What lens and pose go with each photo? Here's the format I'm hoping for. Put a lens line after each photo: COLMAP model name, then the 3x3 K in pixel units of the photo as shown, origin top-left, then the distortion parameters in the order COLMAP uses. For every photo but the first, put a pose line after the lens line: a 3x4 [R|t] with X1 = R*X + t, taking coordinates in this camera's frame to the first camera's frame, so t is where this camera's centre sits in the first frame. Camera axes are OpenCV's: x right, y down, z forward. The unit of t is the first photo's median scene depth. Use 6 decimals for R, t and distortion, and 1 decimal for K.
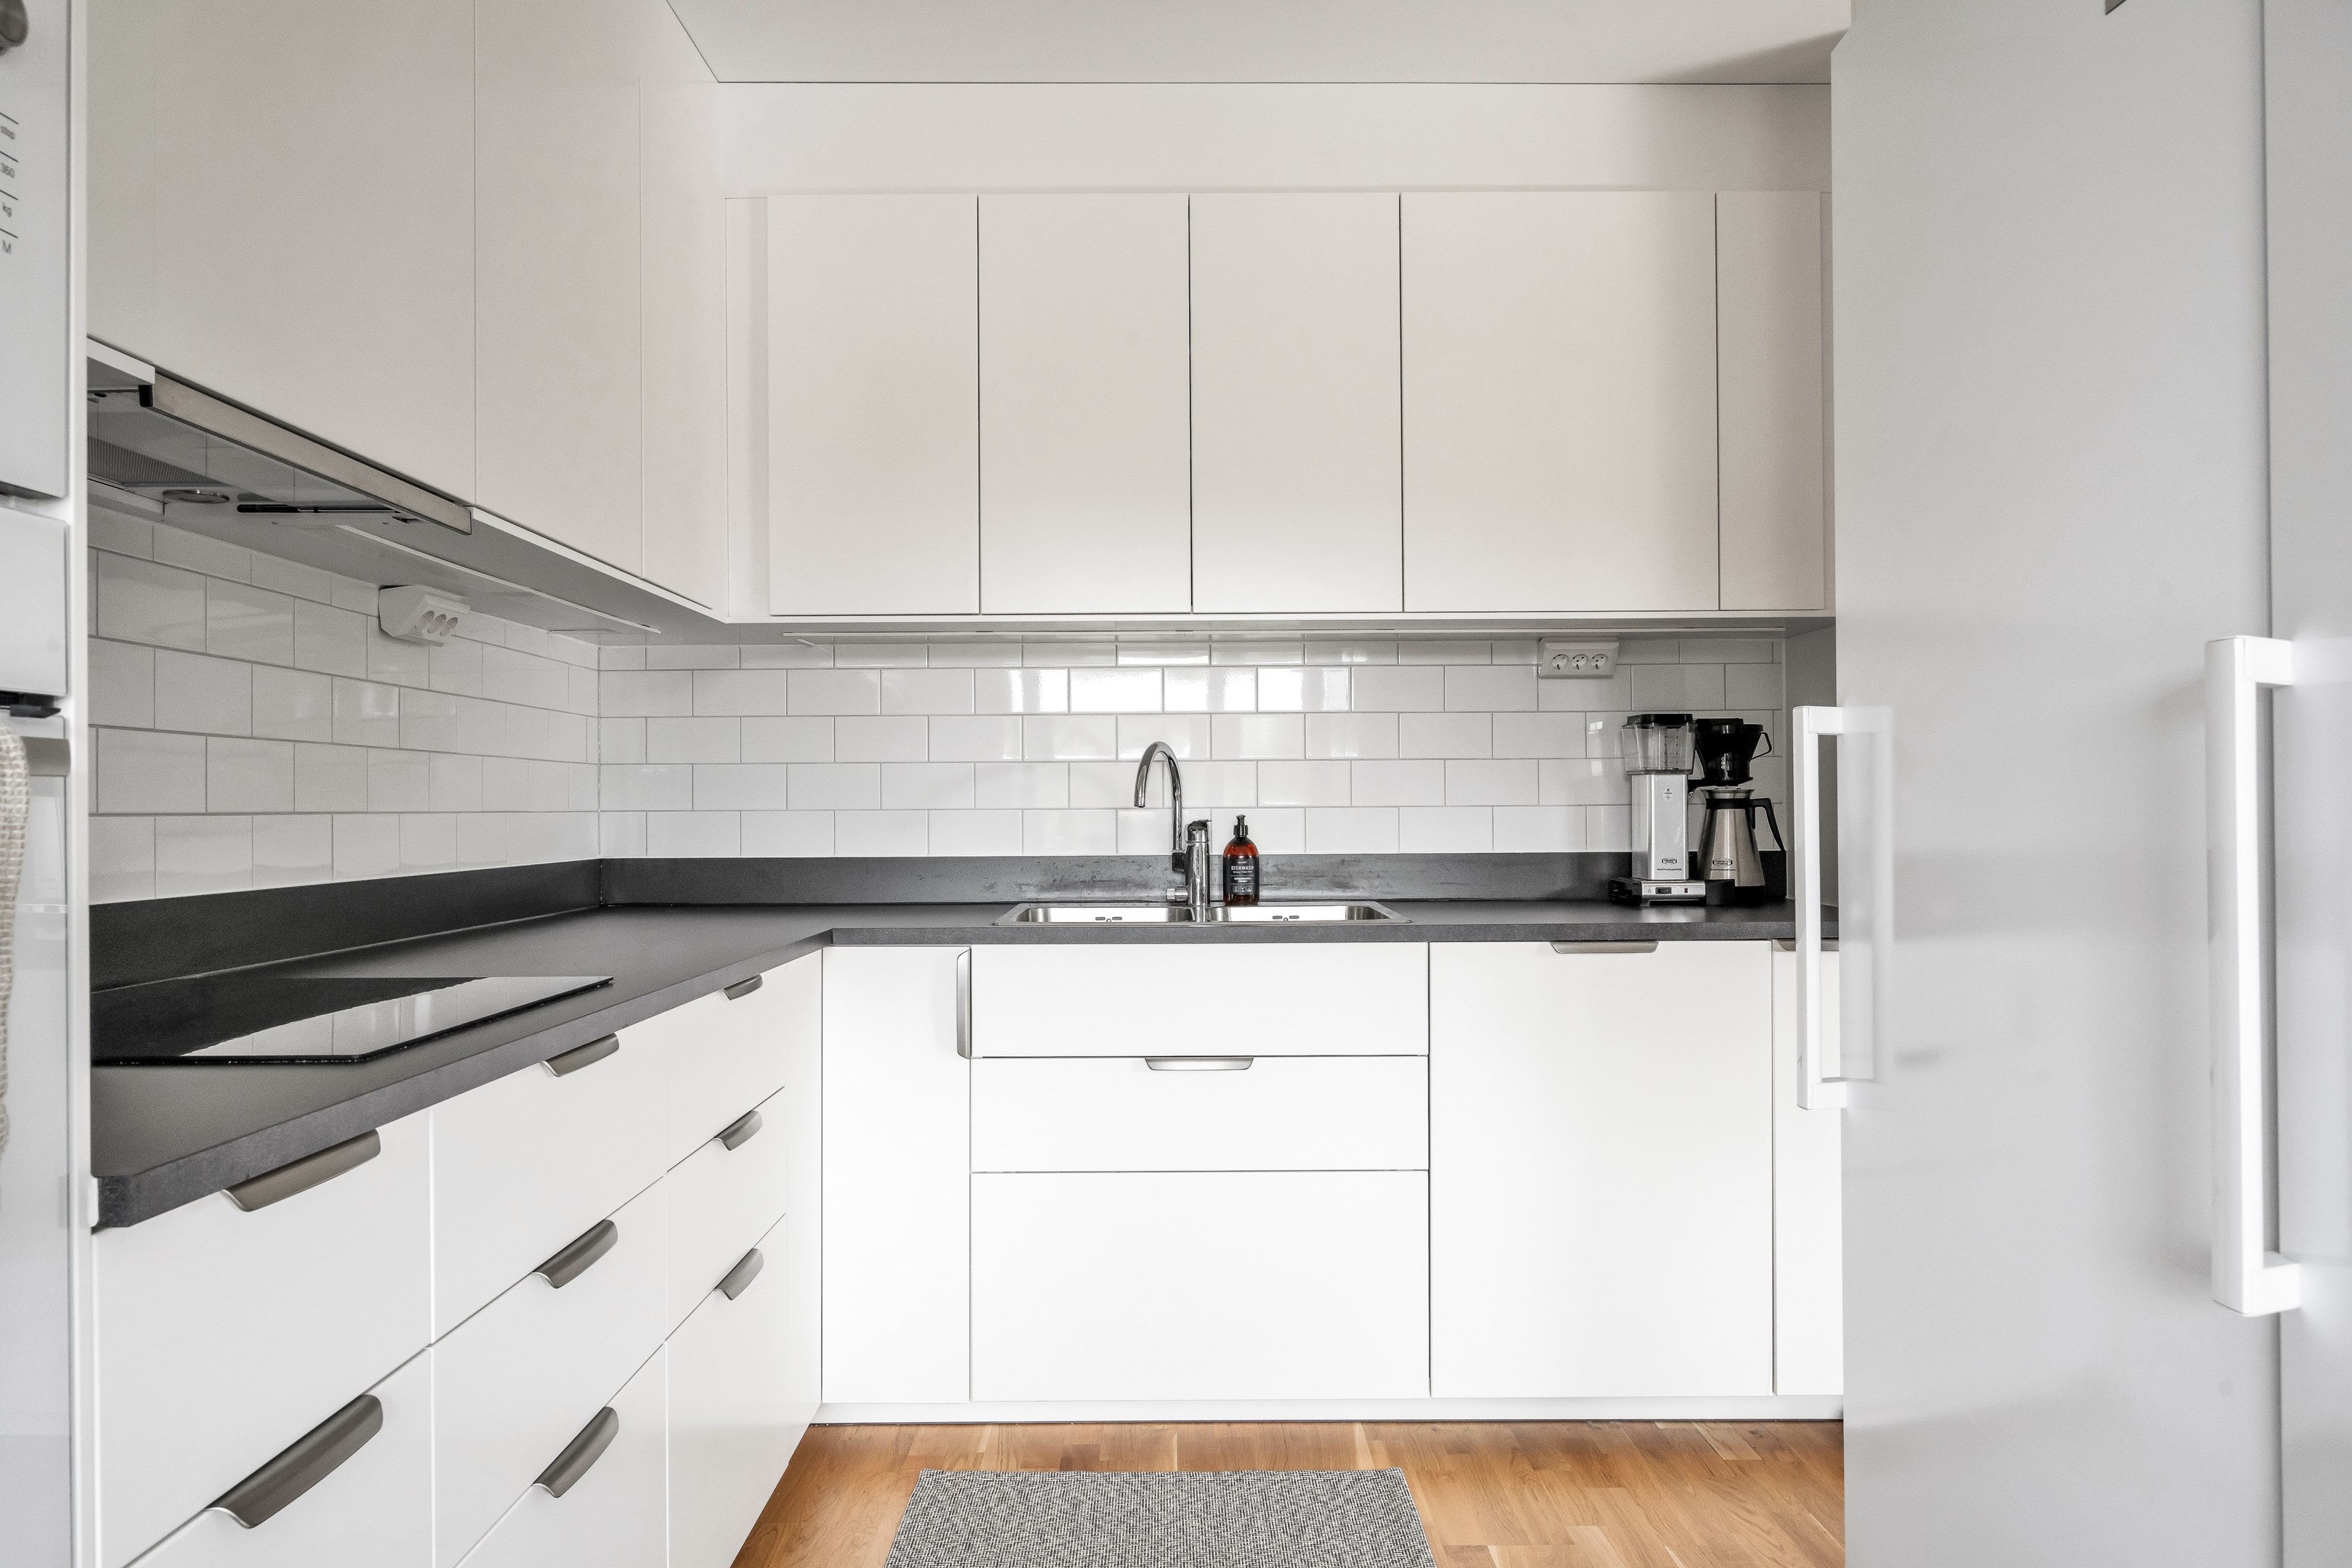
lens RADIAL K [[1375.1, 0, 1174.2], [0, 1375.1, 838.2], [0, 0, 1]] dist [-0.000365, 0.000128]
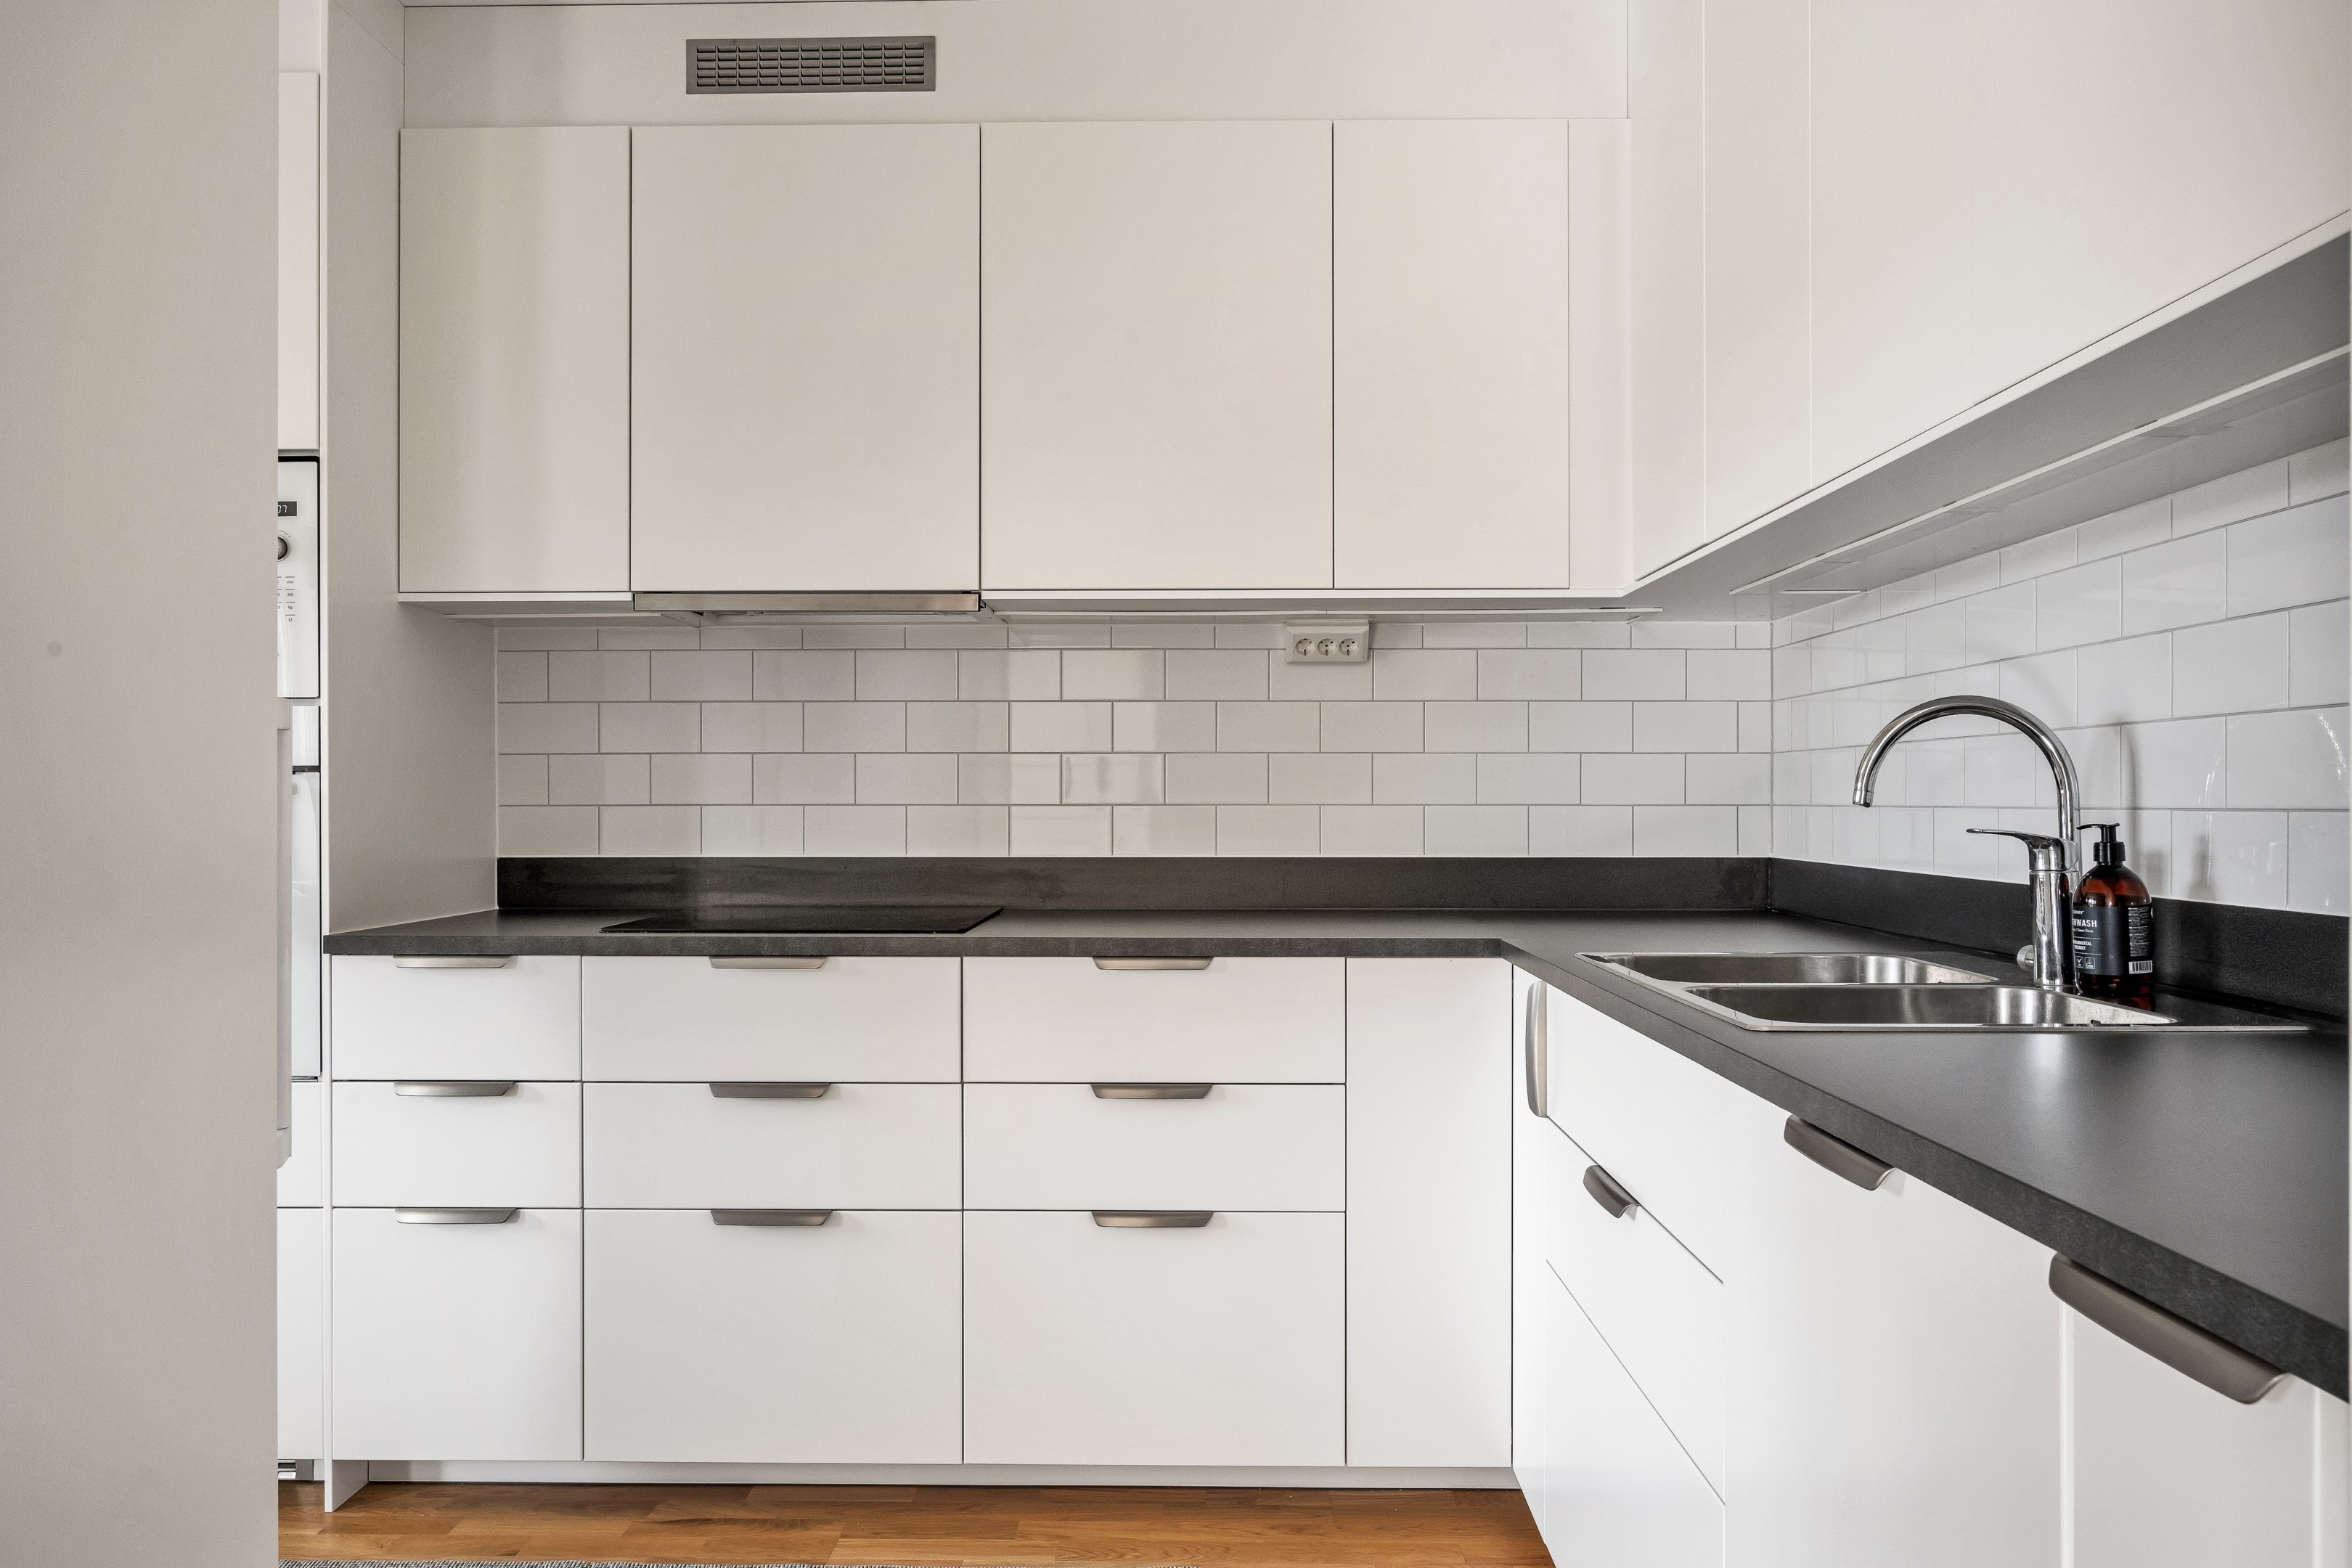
lens RADIAL K [[1538.1, 0, 1168.6], [0, 1538.1, 837.4], [0, 0, 1]] dist [-0.008389, -0.002482]
pose [[0.999892, 0.006653, -0.013088, 0.258246], [-0.006670, 0.999977, -0.001295, -0.001775], [0.013079, 0.001382, 0.999914, -0.003993]]
